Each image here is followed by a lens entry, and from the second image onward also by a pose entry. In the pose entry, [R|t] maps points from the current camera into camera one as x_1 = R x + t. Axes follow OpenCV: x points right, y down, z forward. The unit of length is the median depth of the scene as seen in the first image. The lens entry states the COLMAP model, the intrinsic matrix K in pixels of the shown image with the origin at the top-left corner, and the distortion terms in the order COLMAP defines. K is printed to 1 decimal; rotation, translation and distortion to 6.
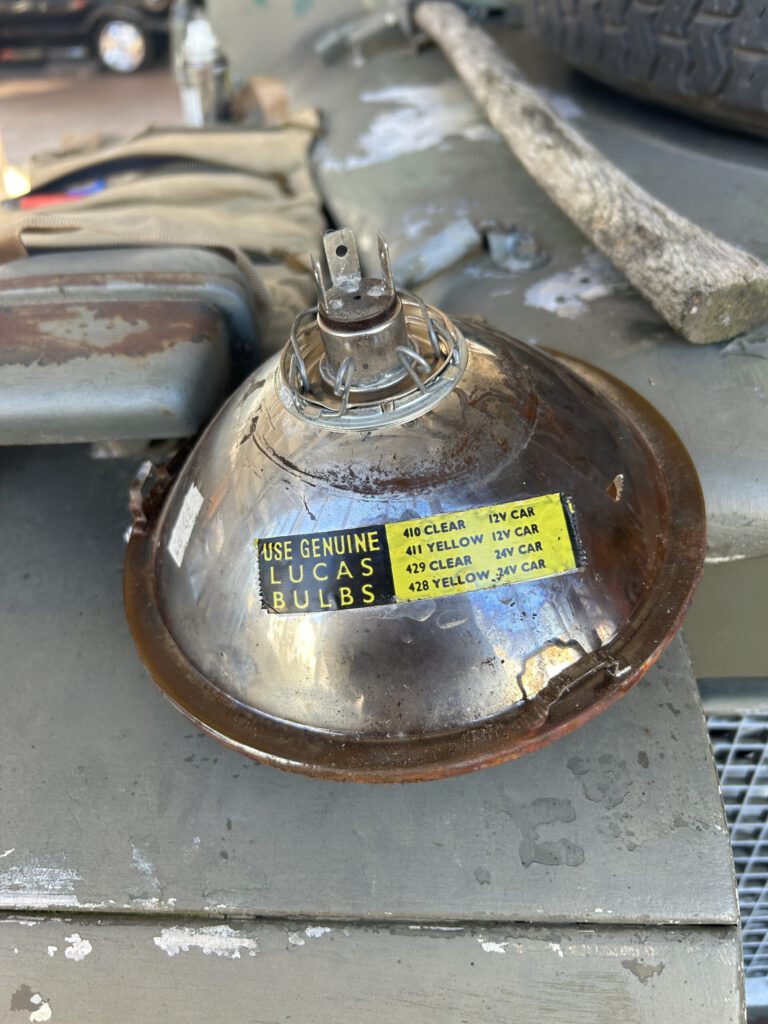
lens RADIAL K [[774.7, 0, 384.0], [0, 774.7, 512.0], [0, 0, 1]] dist [0.061121, -0.072372]
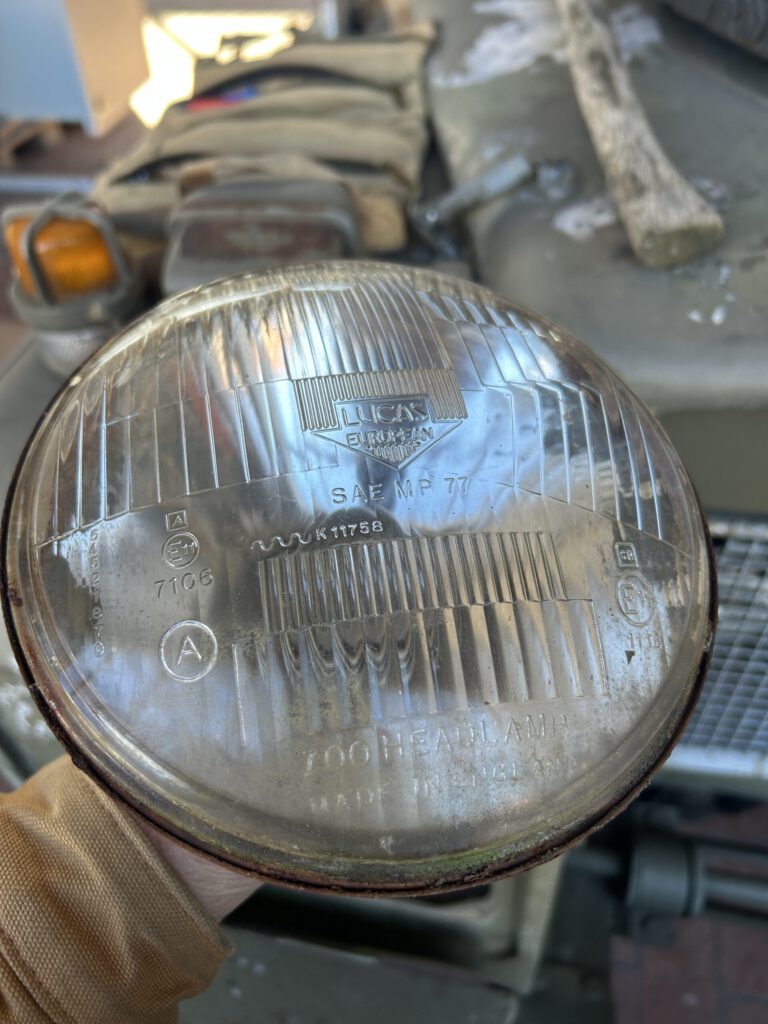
lens RADIAL K [[774.7, 0, 384.0], [0, 774.7, 512.0], [0, 0, 1]] dist [0.061121, -0.072372]
pose [[0.987767, 0.090355, -0.127091, 0.094701], [-0.070188, 0.985408, 0.155064, 0.035008], [0.139247, -0.144246, 0.979696, -0.424465]]
